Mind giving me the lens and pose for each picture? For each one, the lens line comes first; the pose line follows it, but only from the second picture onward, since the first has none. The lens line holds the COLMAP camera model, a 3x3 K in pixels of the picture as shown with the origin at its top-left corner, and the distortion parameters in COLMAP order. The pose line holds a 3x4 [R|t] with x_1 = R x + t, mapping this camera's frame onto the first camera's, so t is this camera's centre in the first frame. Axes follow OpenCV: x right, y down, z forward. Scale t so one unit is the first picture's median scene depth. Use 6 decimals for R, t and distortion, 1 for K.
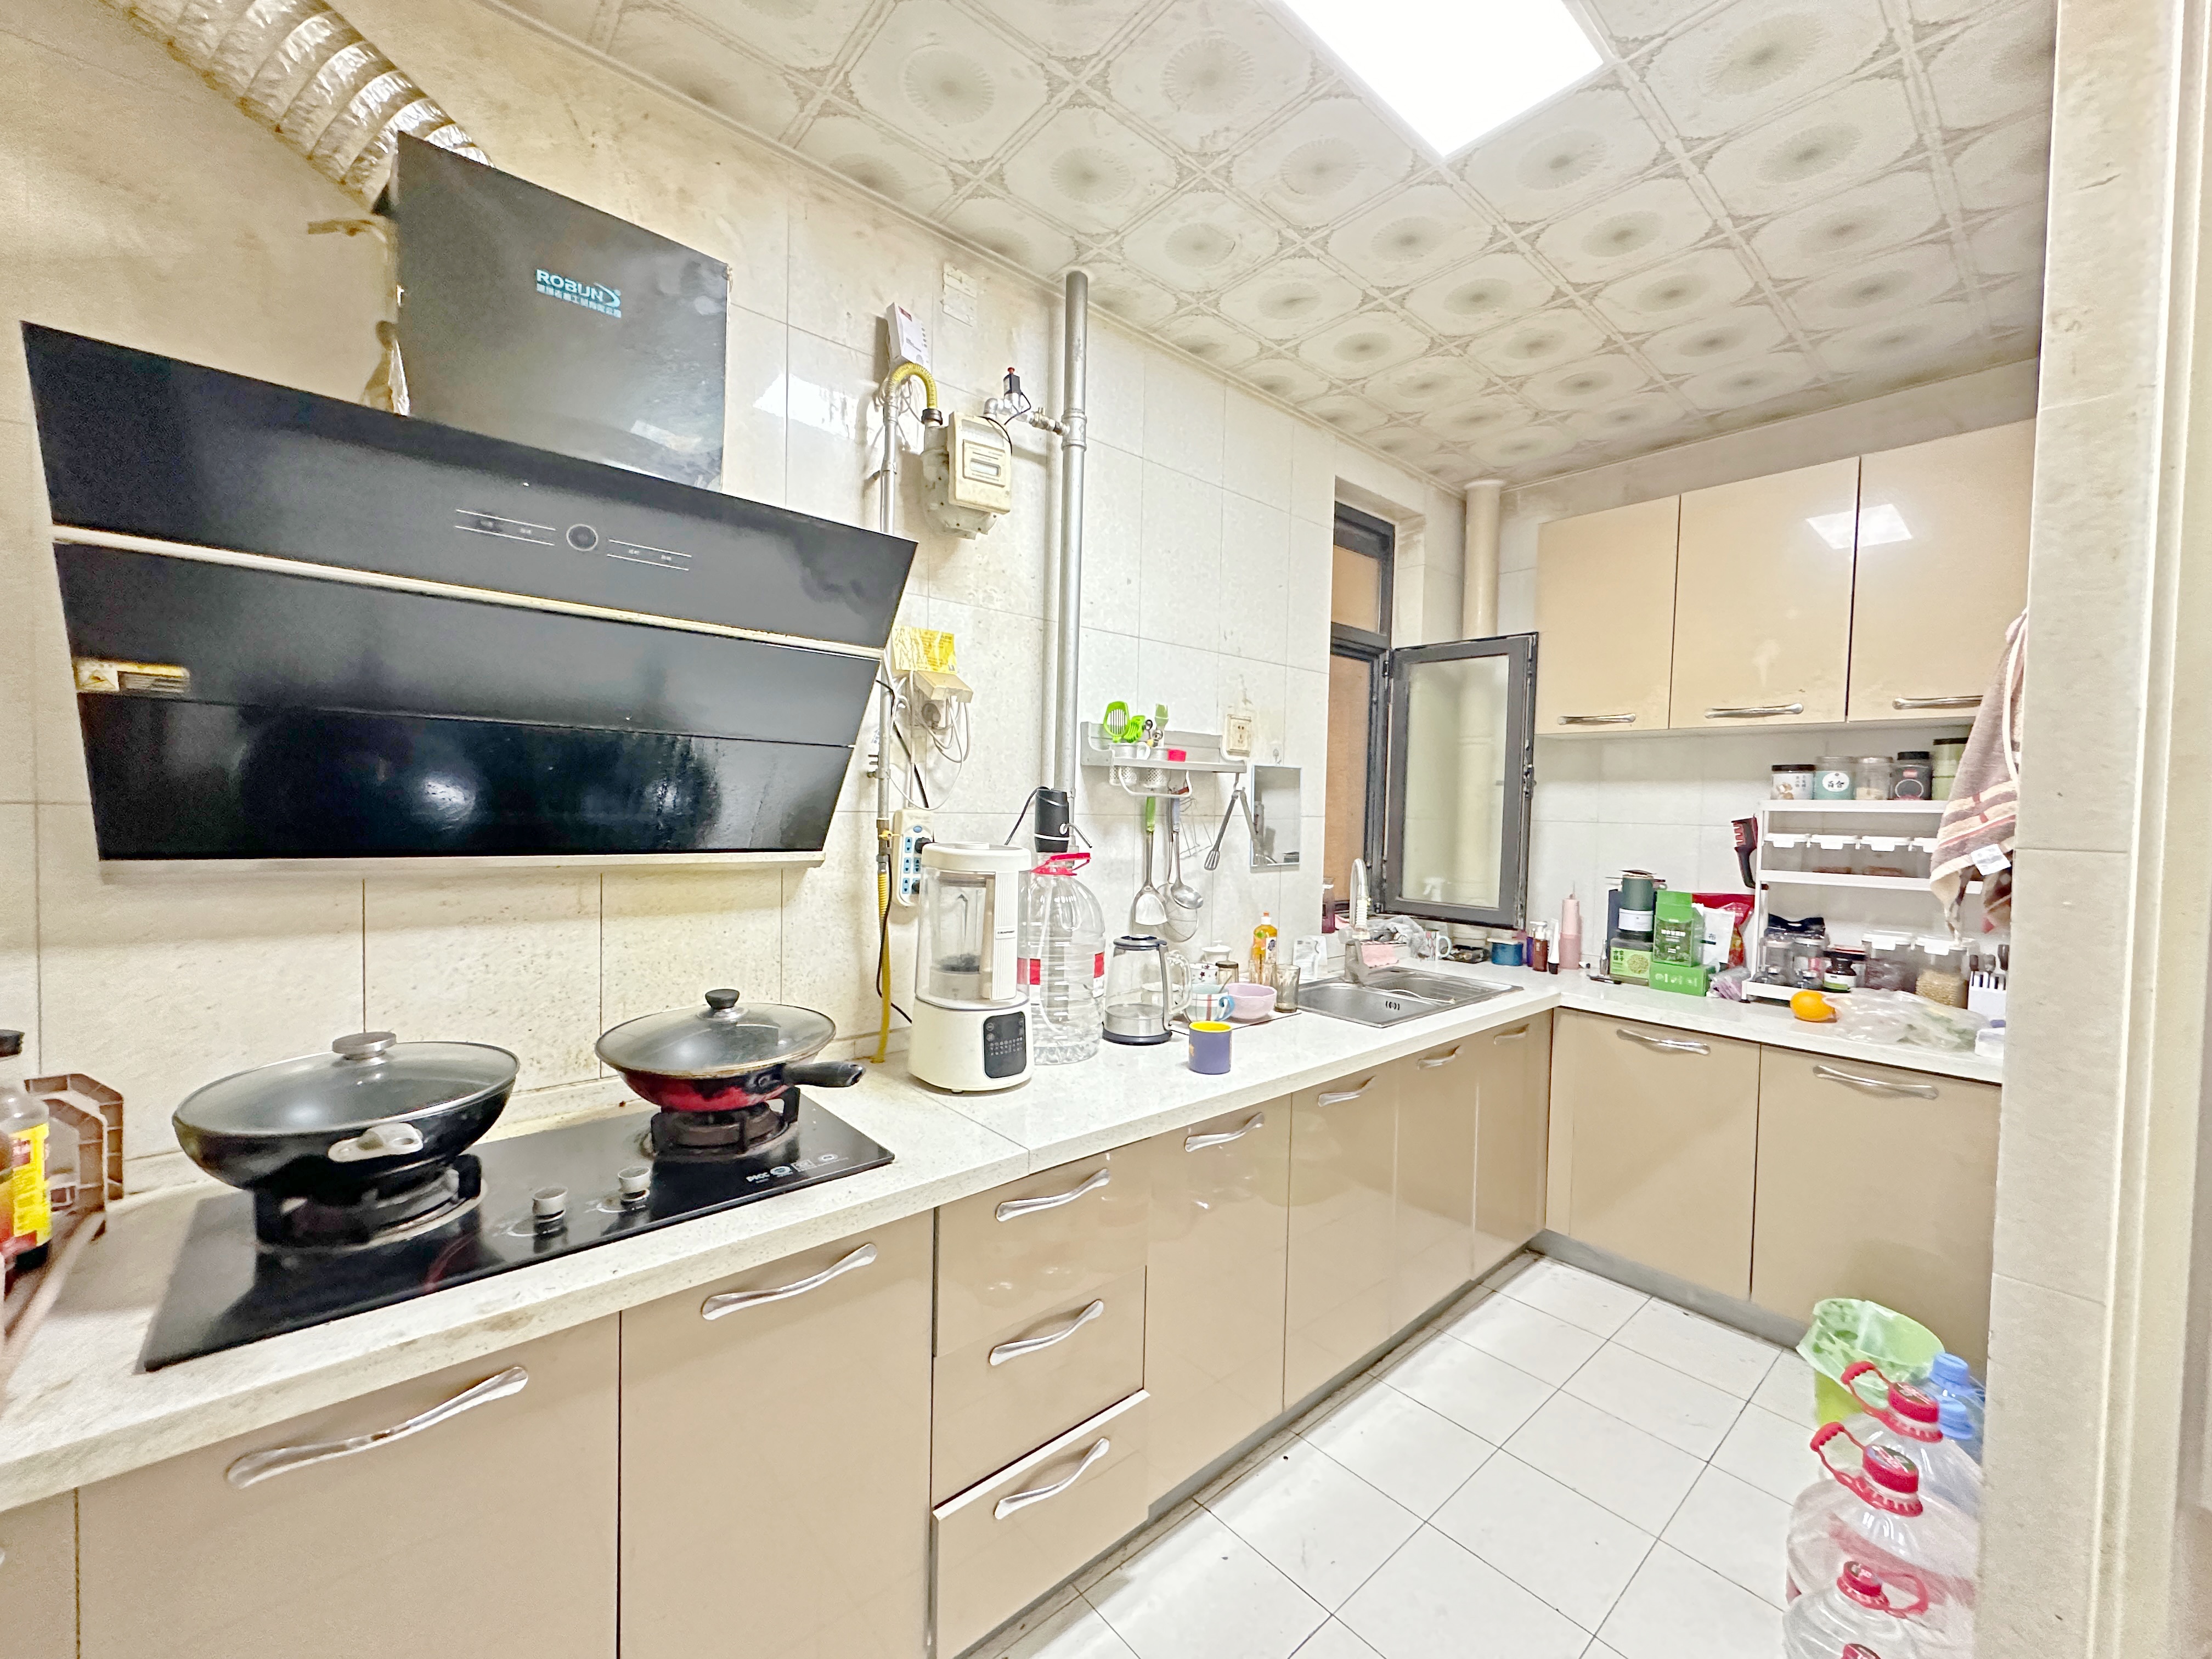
lens RADIAL K [[882.5, 0, 1108.9], [0, 882.5, 832.1], [0, 0, 1]] dist [0.011091, 0.000142]
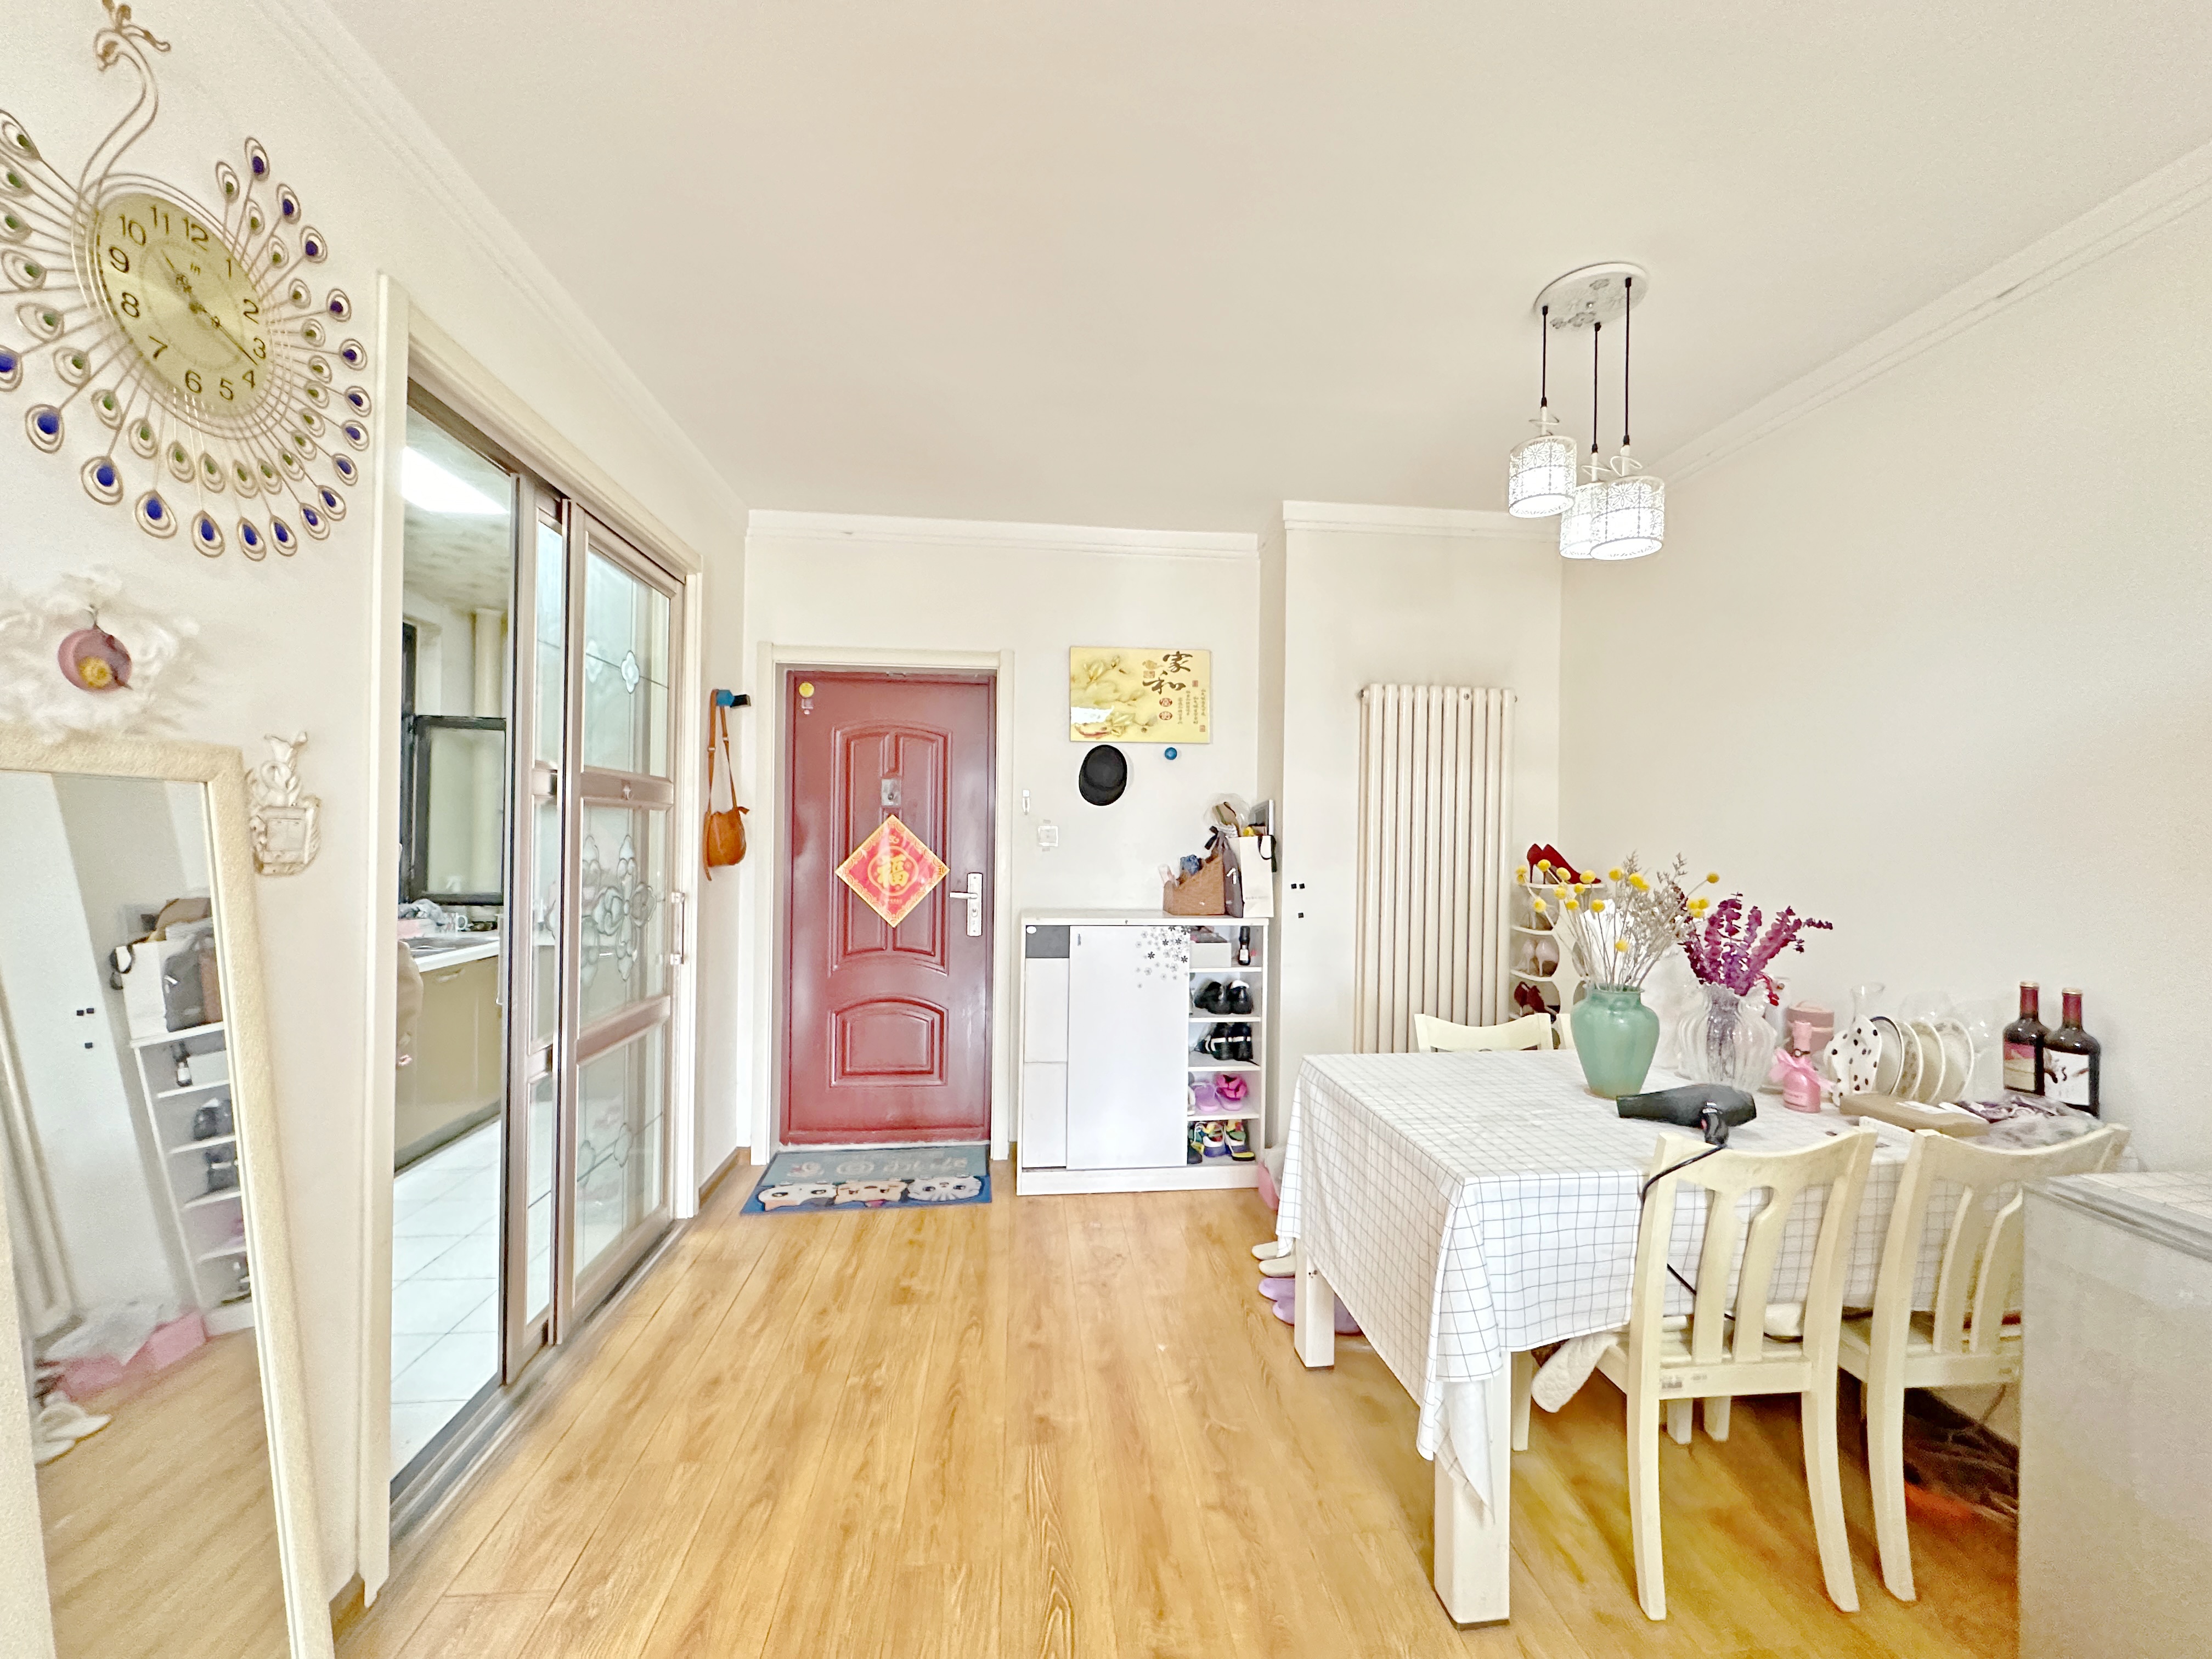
lens RADIAL K [[882.5, 0, 1104.6], [0, 882.5, 830.8], [0, 0, 1]] dist [0.011091, 0.000142]
pose [[0.582083, -0.006370, 0.813104, -0.196450], [0.019203, 0.999798, -0.005915, 0.006628], [-0.812902, 0.019057, 0.582088, -0.725458]]
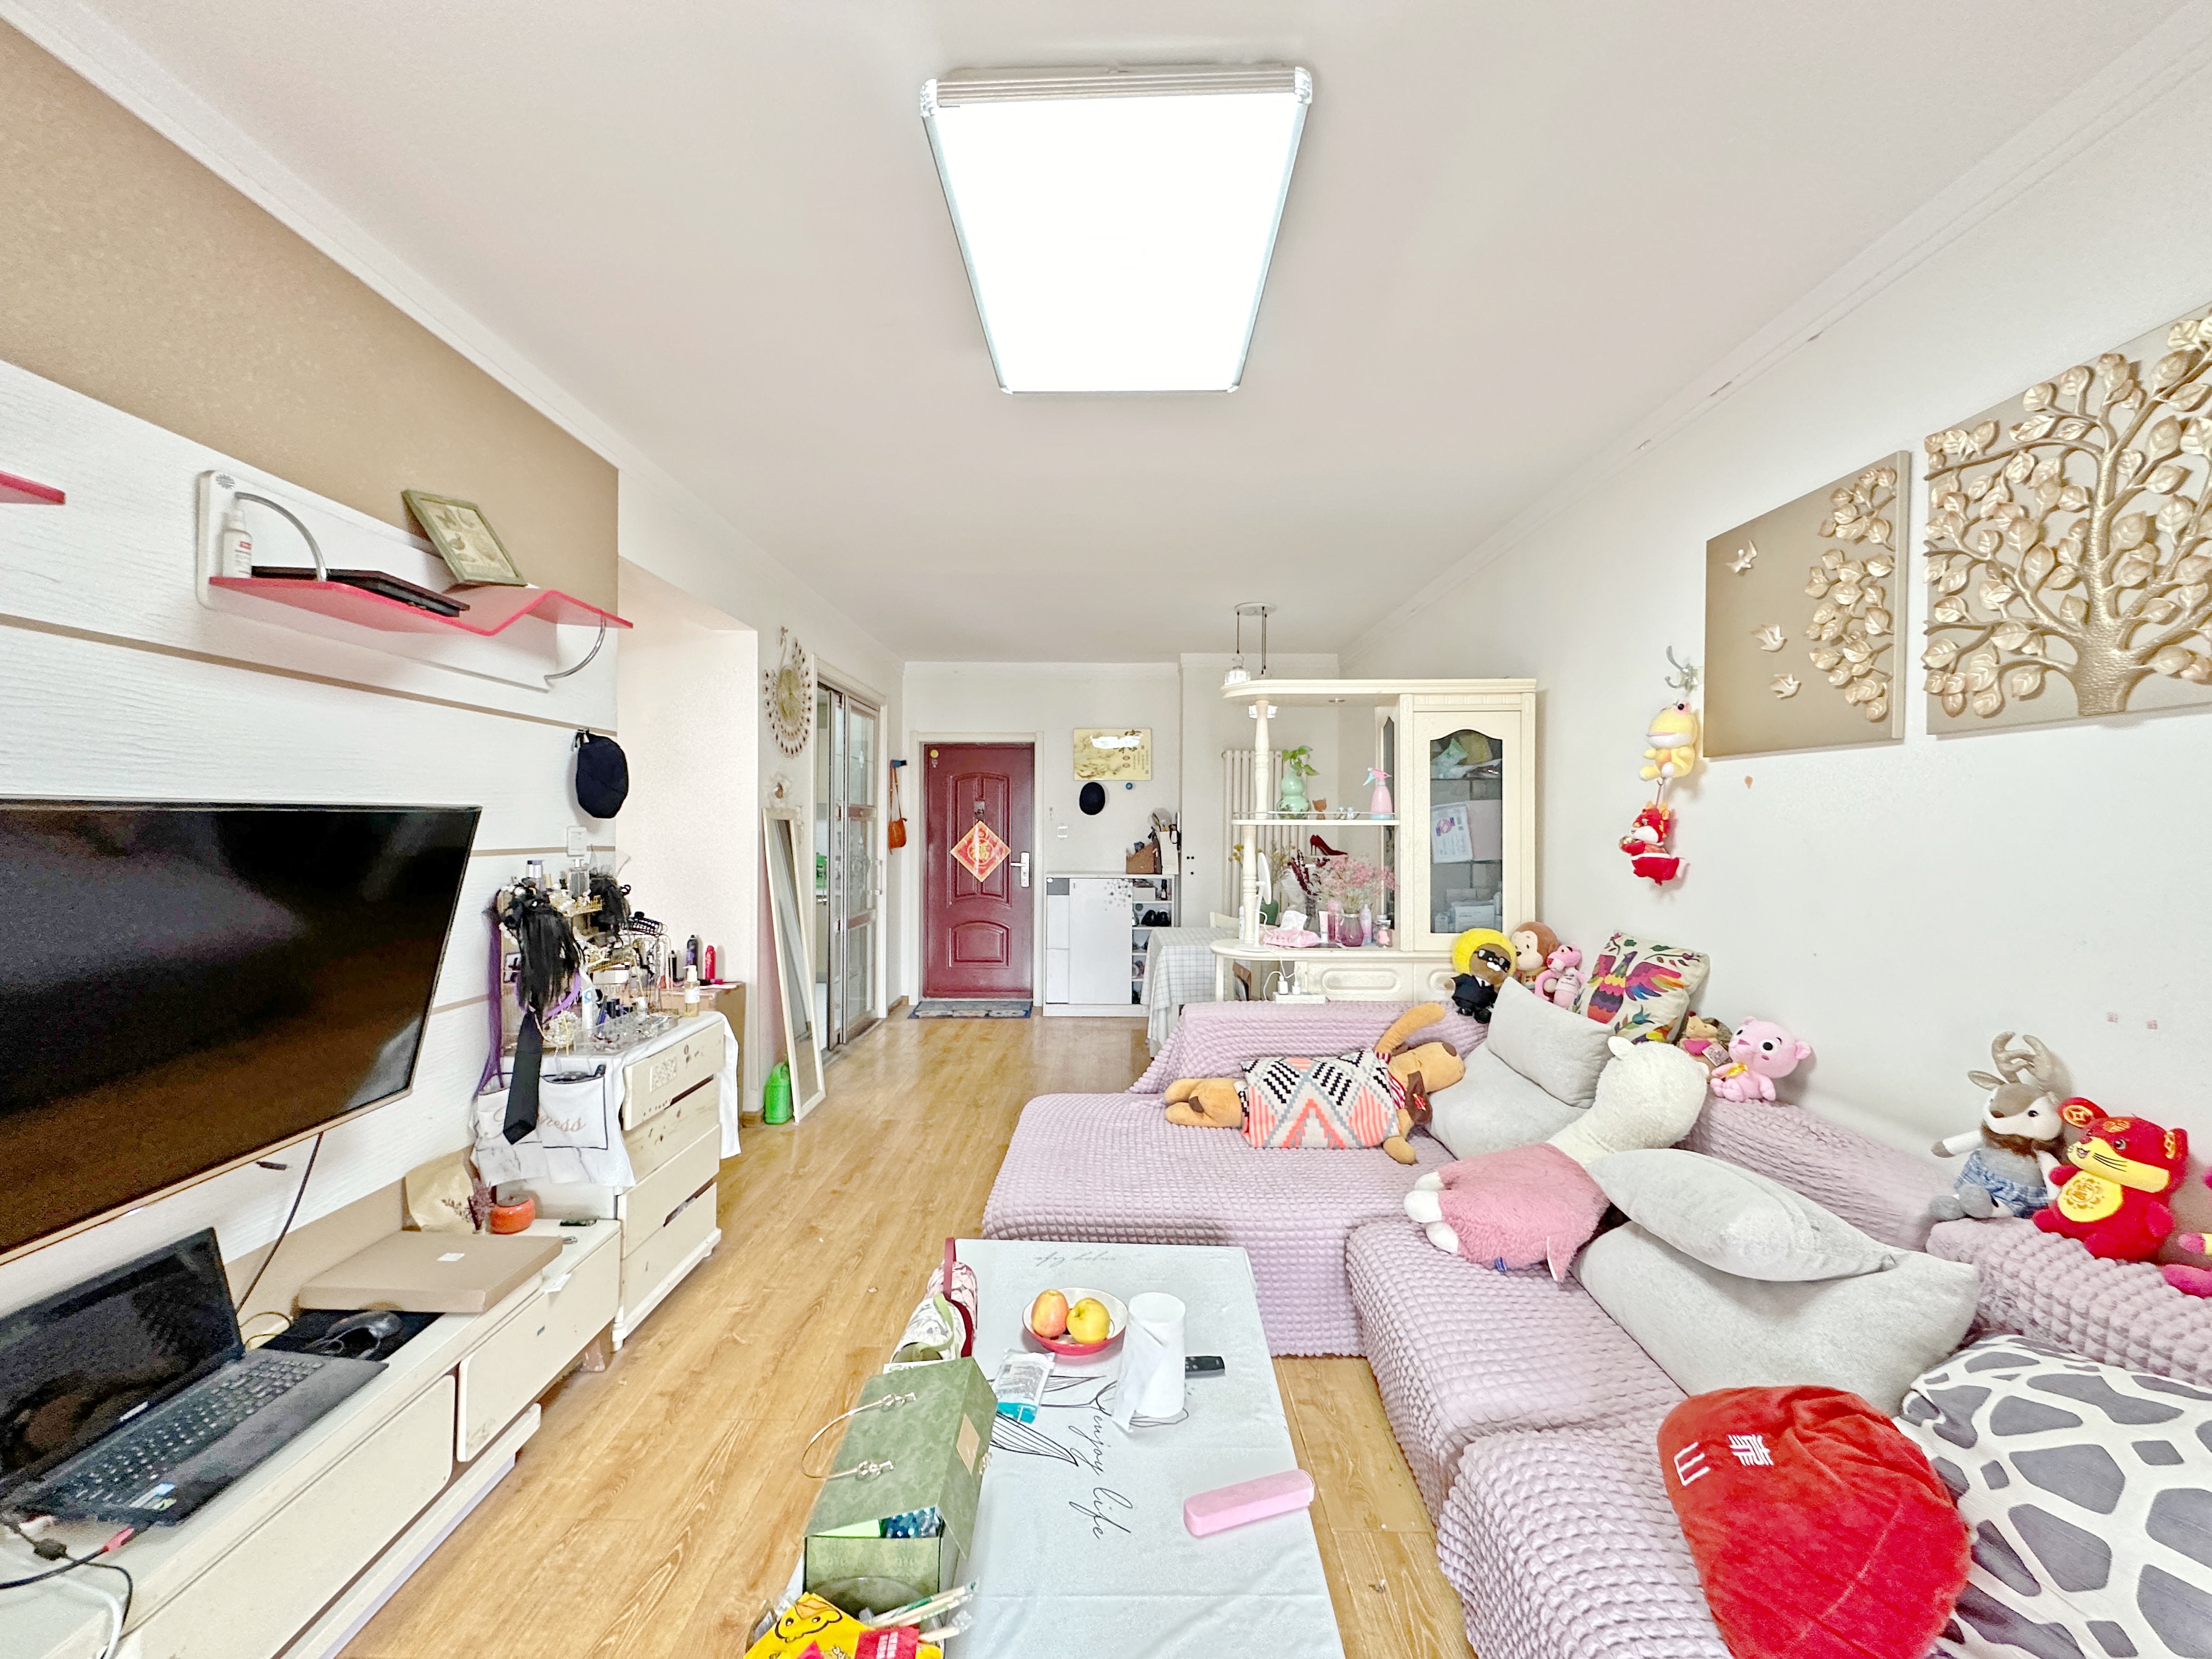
lens RADIAL K [[882.5, 0, 1108.2], [0, 882.5, 825.4], [0, 0, 1]] dist [0.011091, 0.000142]
pose [[0.666079, -0.009651, 0.745819, -1.586883], [0.025747, 0.999618, -0.010060, 0.022202], [-0.745437, 0.025903, 0.666073, -2.450366]]
